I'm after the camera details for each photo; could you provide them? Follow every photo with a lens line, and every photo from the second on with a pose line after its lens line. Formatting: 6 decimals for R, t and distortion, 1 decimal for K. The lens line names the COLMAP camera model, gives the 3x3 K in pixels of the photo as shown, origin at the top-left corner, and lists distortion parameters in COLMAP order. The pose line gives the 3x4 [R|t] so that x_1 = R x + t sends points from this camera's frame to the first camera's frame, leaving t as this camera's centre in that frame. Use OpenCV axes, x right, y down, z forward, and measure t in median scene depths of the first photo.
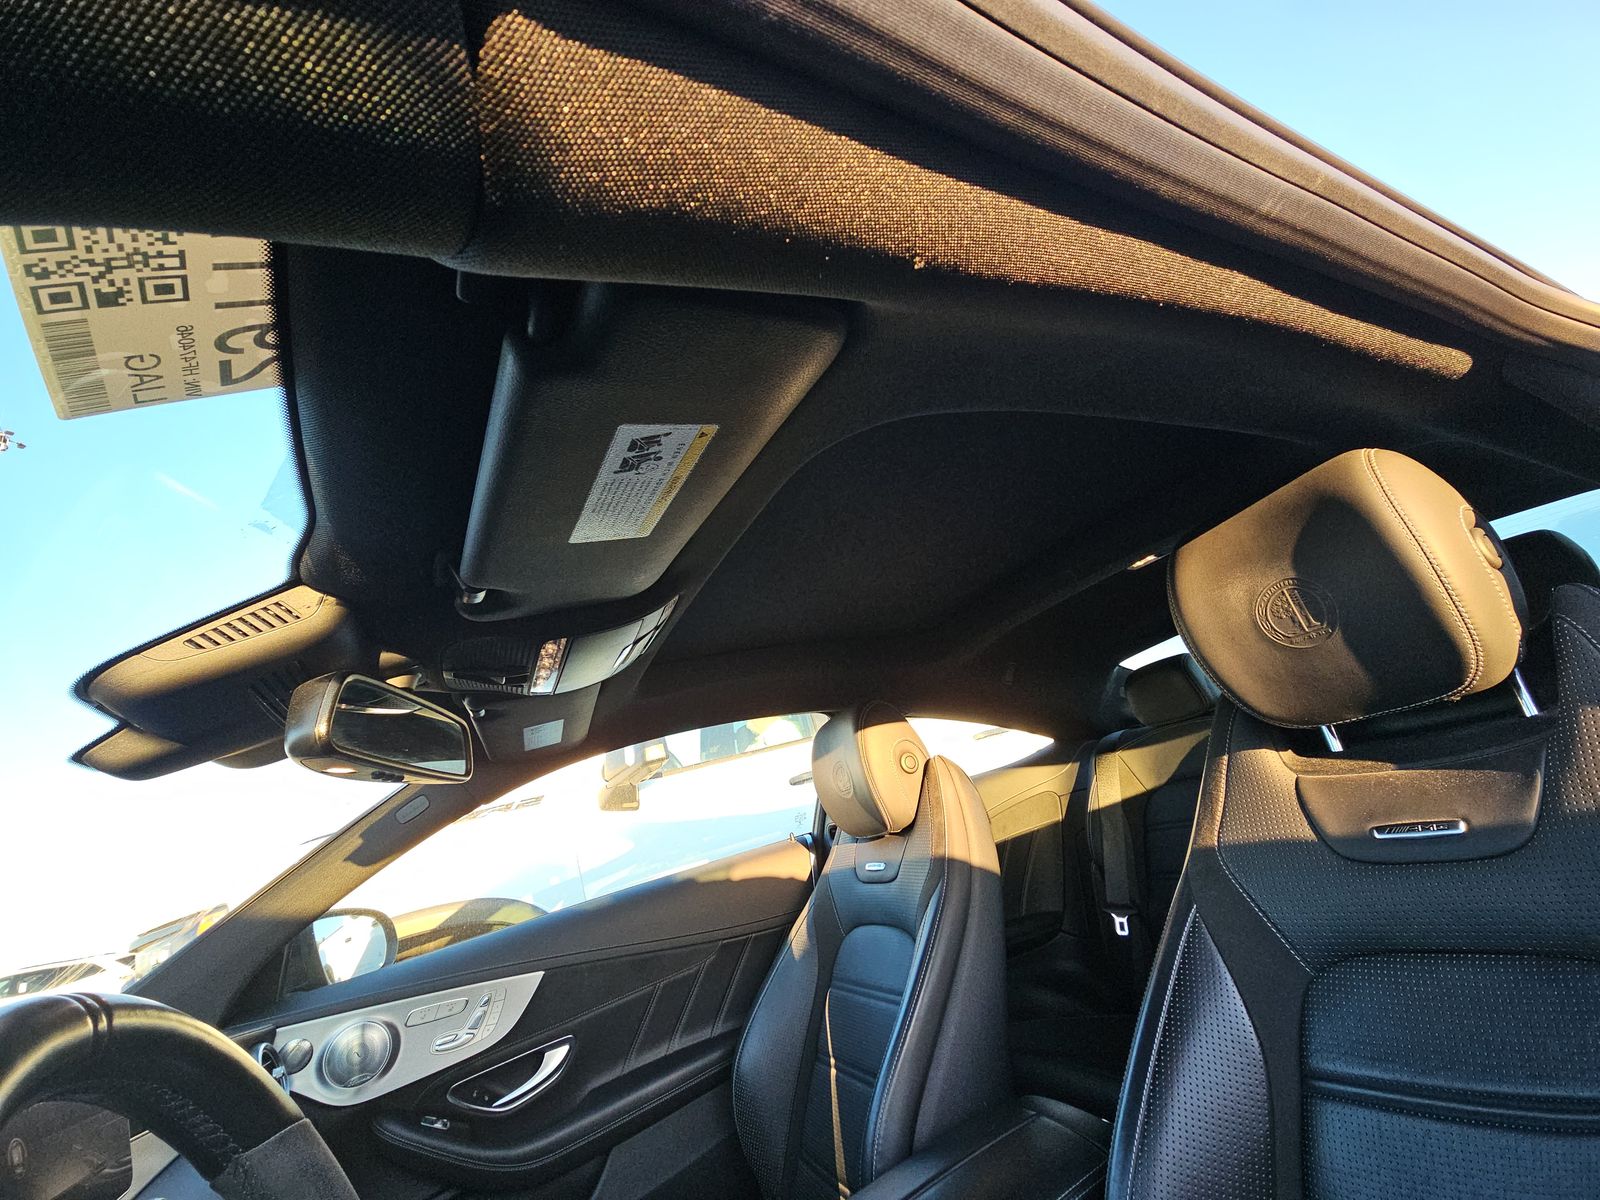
lens RADIAL K [[646.2, 0, 800.9], [0, 646.2, 597.2], [0, 0, 1]] dist [-0.000810, -0.003169]
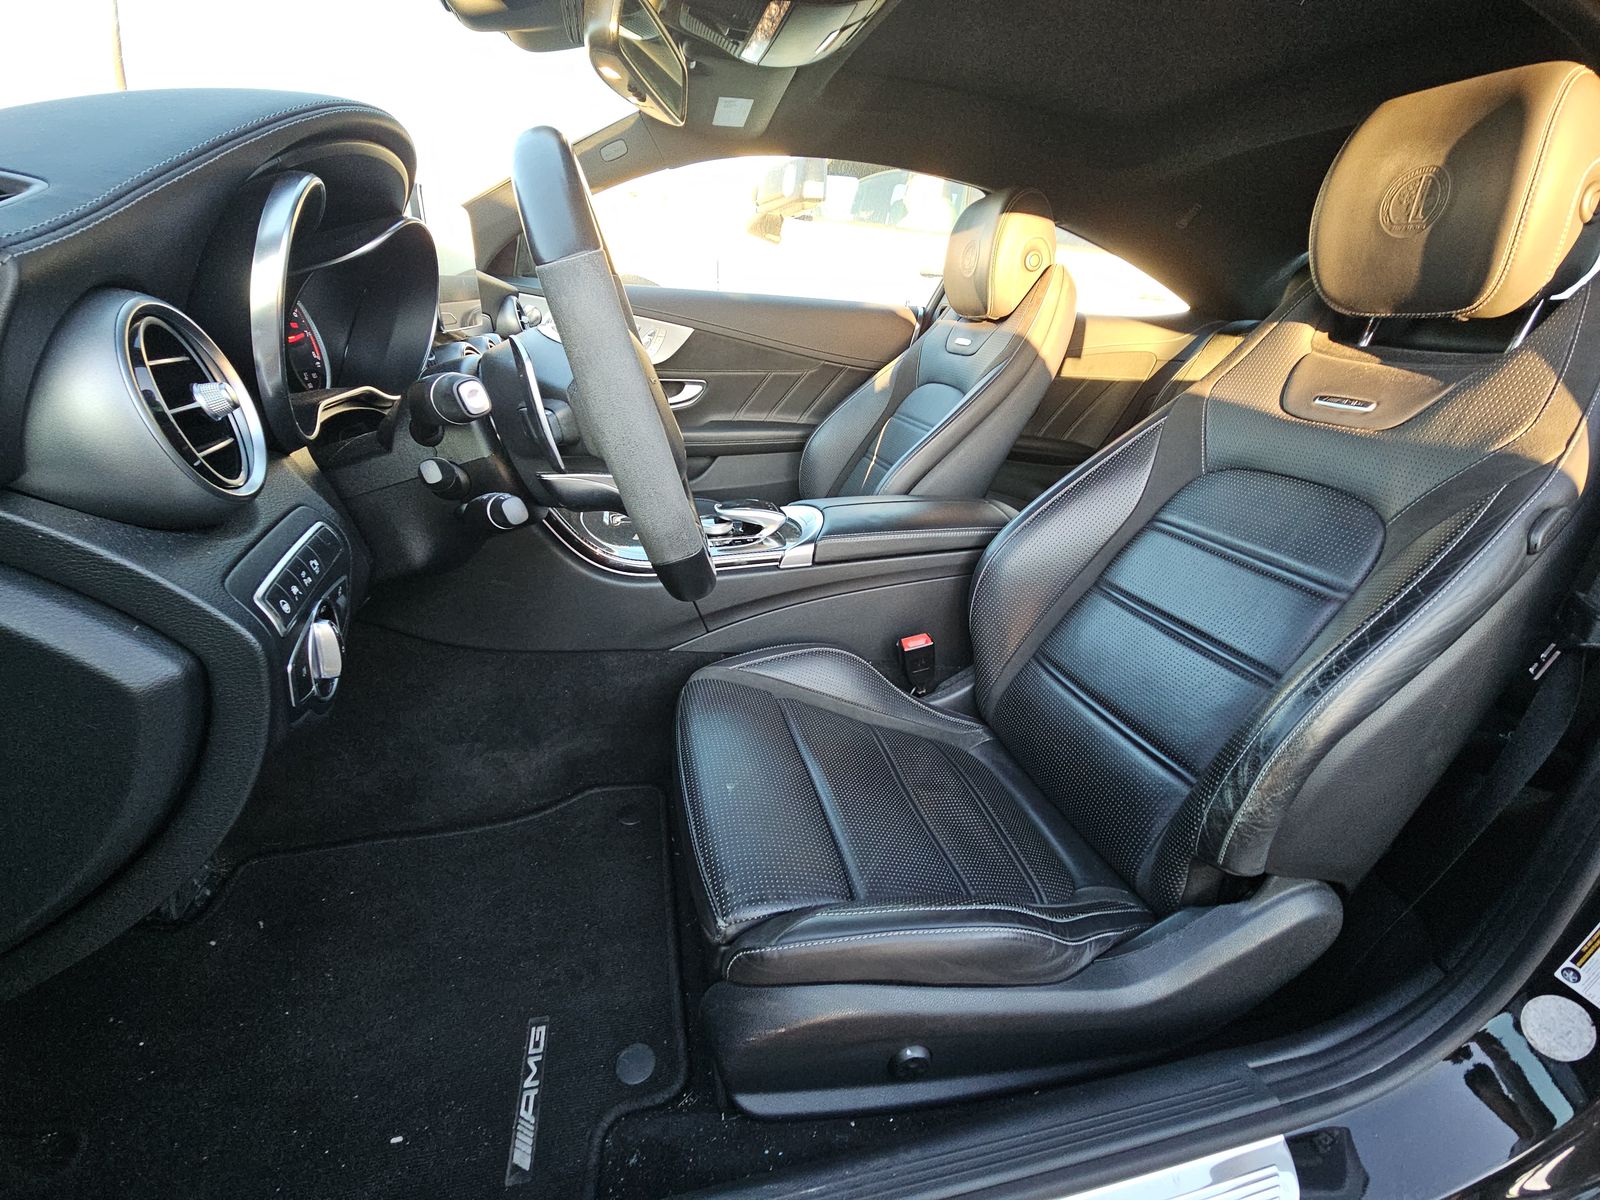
lens RADIAL K [[662.4, 0, 788.5], [0, 662.4, 599.1], [0, 0, 1]] dist [0.019037, -0.013401]
pose [[0.924760, 0.378221, -0.042038, 0.048002], [-0.254725, 0.697279, 0.670012, 0.005555], [0.282725, -0.608893, 0.741159, -0.298027]]
